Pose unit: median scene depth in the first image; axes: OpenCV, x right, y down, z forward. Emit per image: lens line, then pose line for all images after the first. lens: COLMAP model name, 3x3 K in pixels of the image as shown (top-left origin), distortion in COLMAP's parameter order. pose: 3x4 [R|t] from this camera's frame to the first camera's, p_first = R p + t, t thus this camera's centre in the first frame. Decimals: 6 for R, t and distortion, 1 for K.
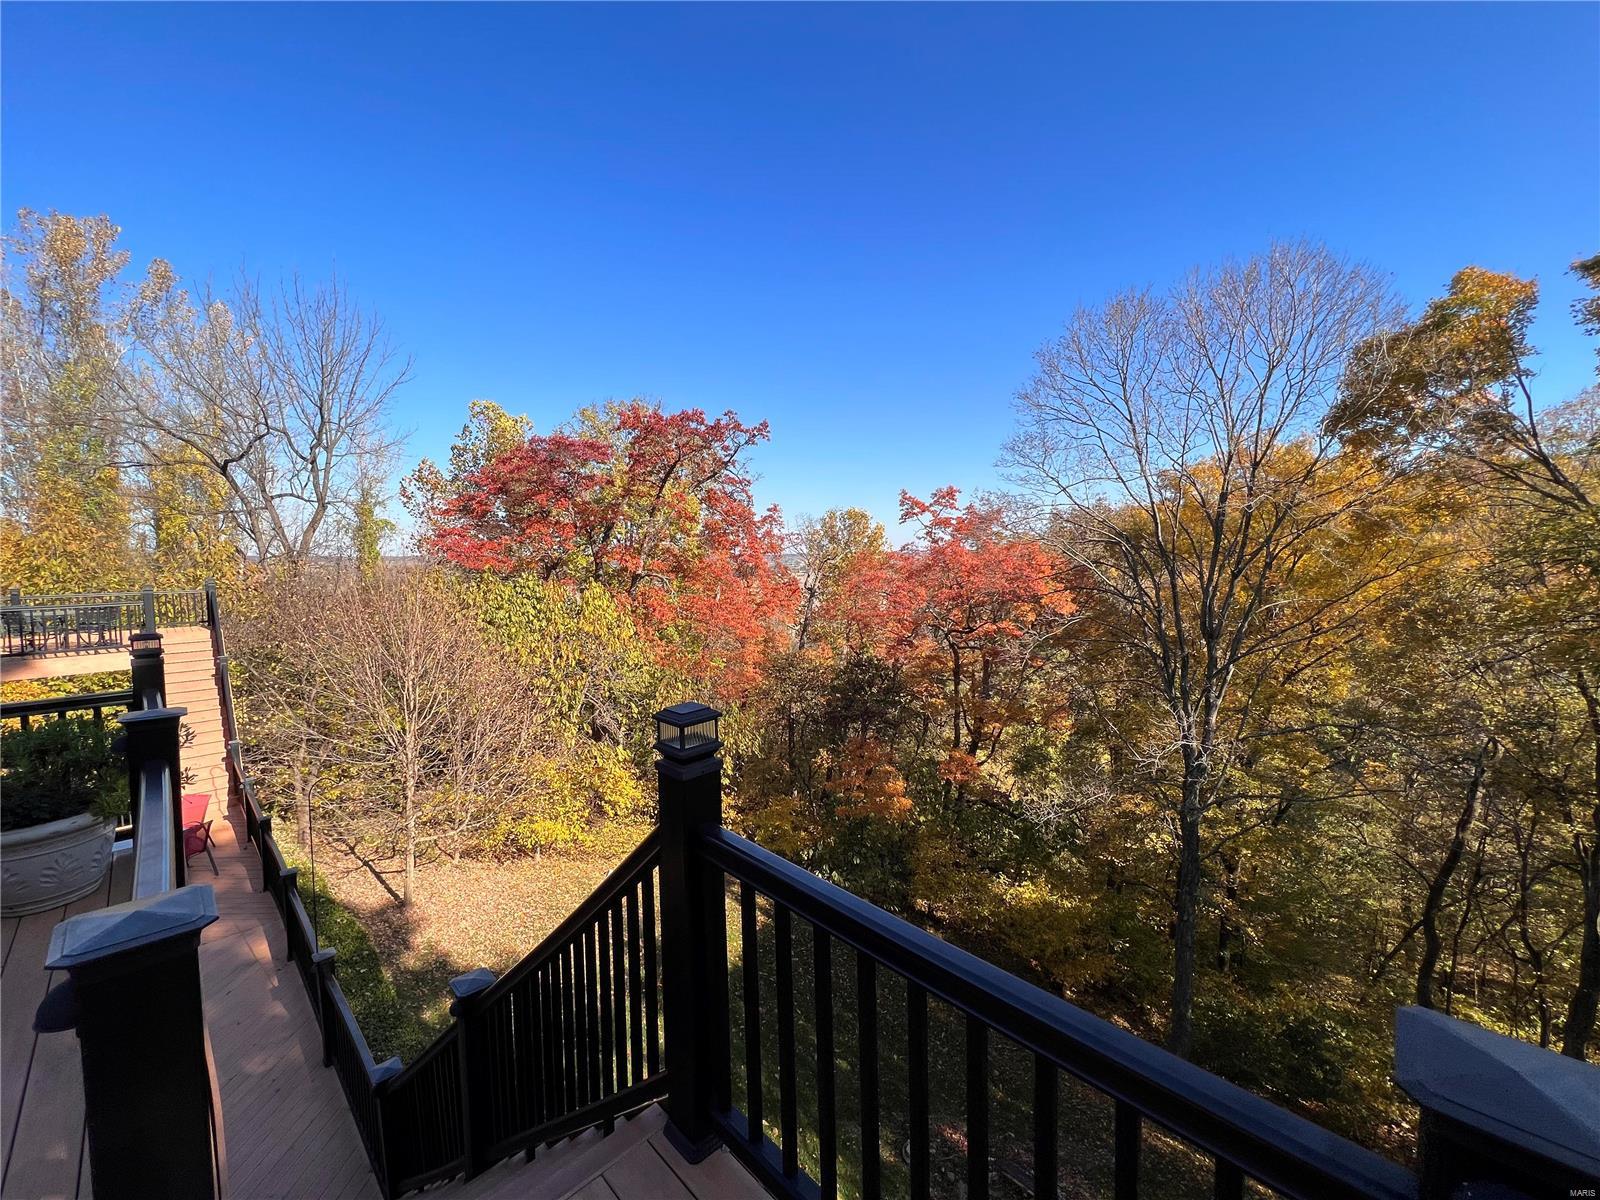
lens RADIAL K [[642.2, 0, 795.4], [0, 642.2, 598.1], [0, 0, 1]] dist [0.000615, -0.000252]
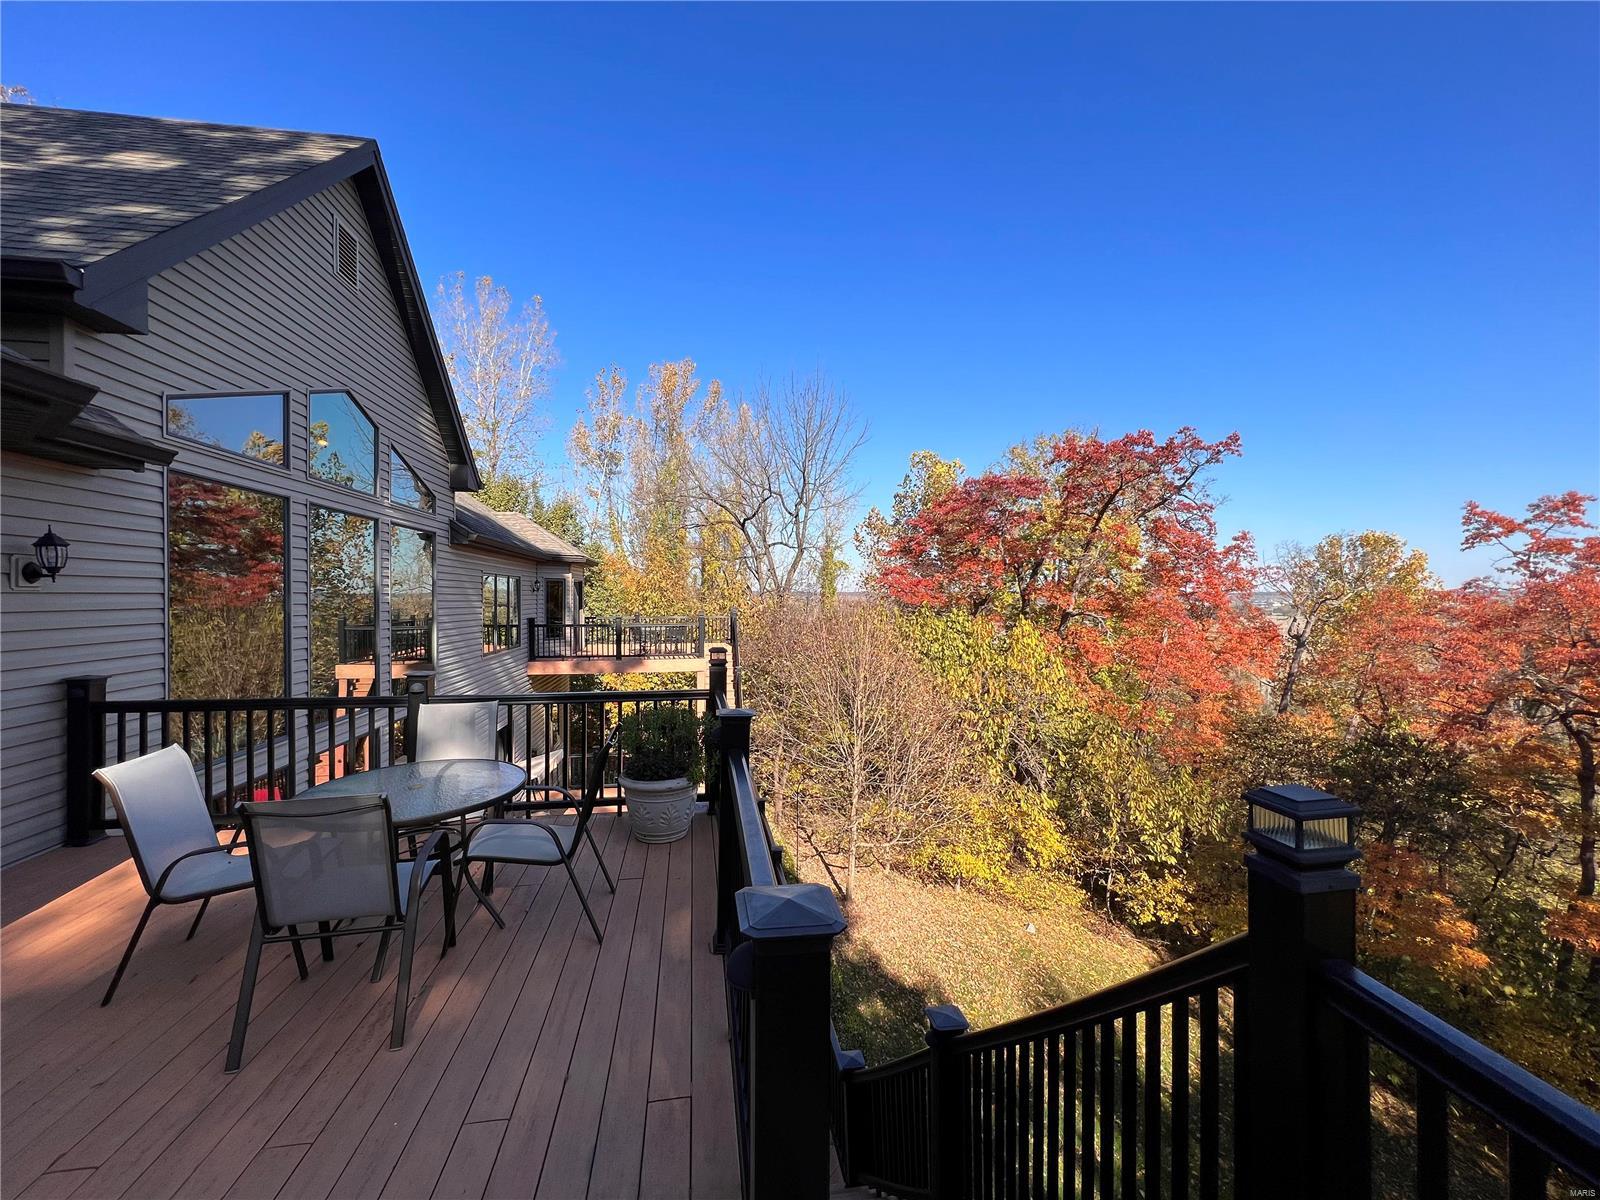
lens RADIAL K [[642.2, 0, 794.7], [0, 642.2, 598.3], [0, 0, 1]] dist [0.000615, -0.000252]
pose [[0.805585, 0.012087, -0.592356, -0.011245], [-0.045891, 0.998061, -0.042045, 0.000201], [0.590700, 0.061055, 0.804578, 0.002096]]
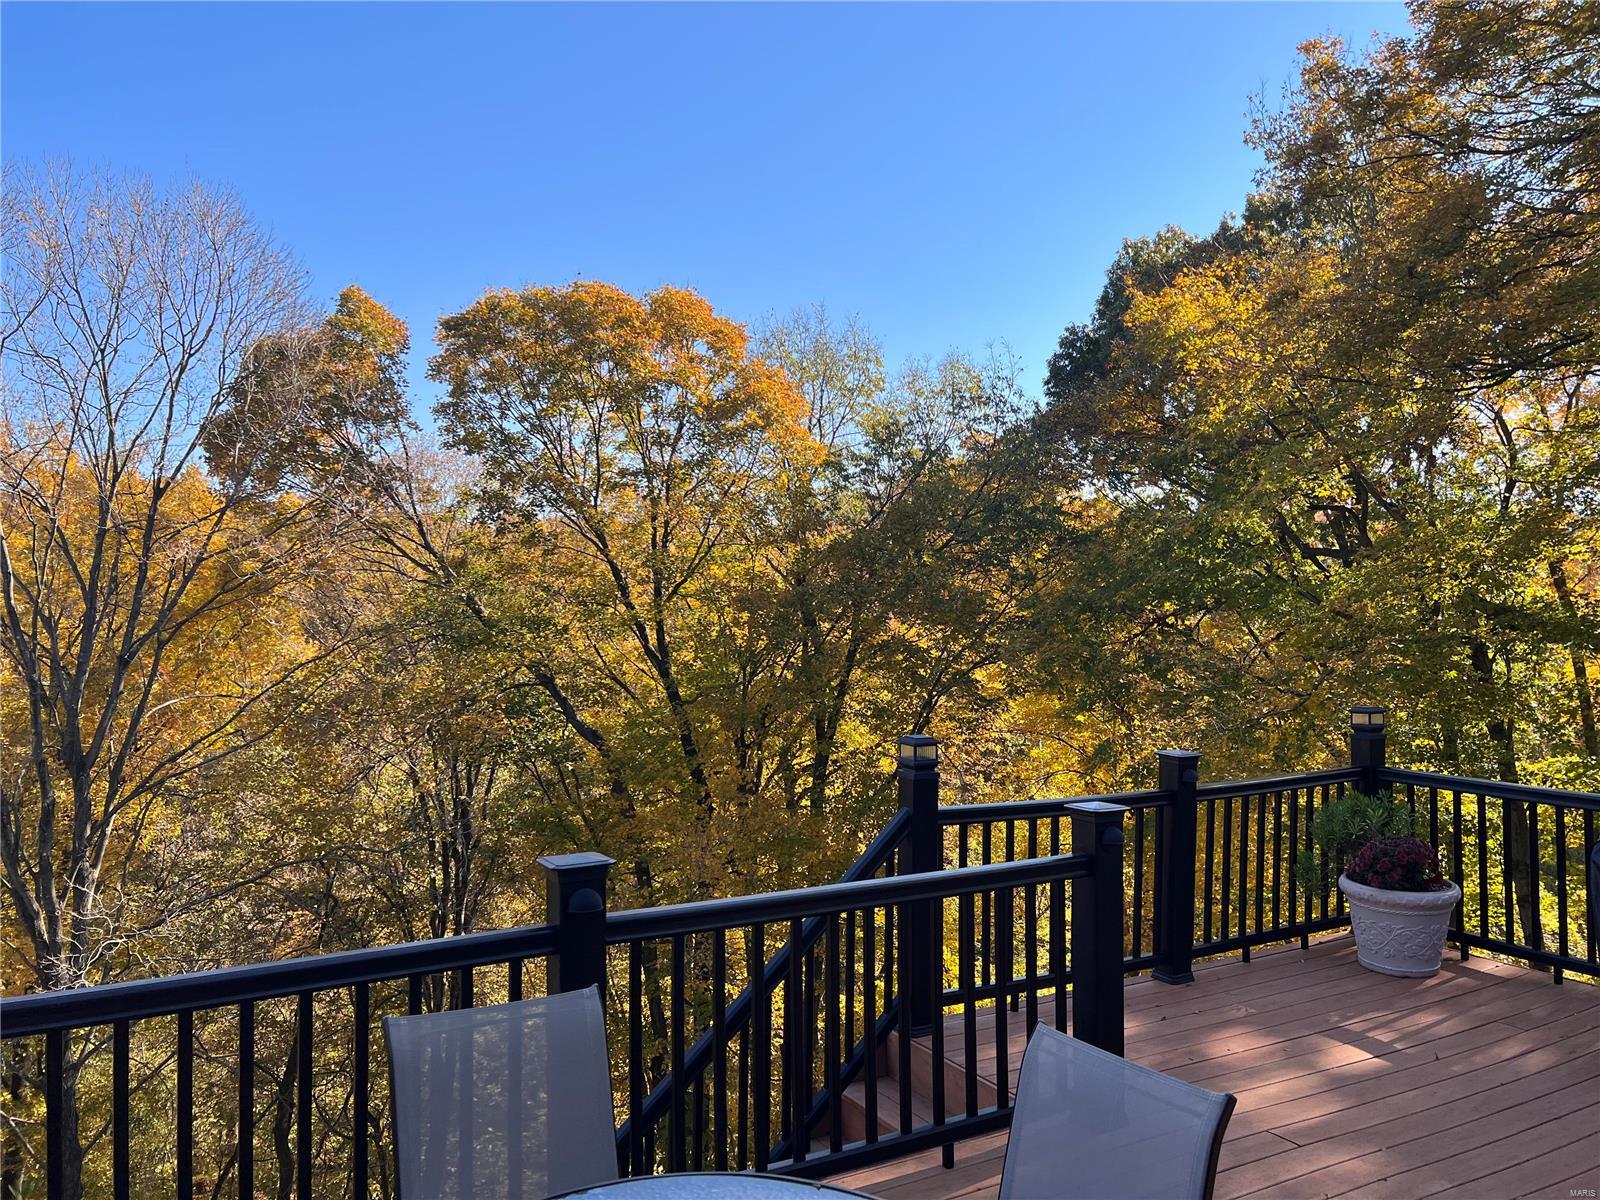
lens RADIAL K [[1203.8, 0, 828.8], [0, 1203.8, 626.5], [0, 0, 1]] dist [0.027068, -0.017814]
pose [[0.241276, 0.002819, 0.970452, -0.187041], [0.061779, 0.997923, -0.018258, -0.003831], [-0.968488, 0.064359, 0.240601, 0.030019]]
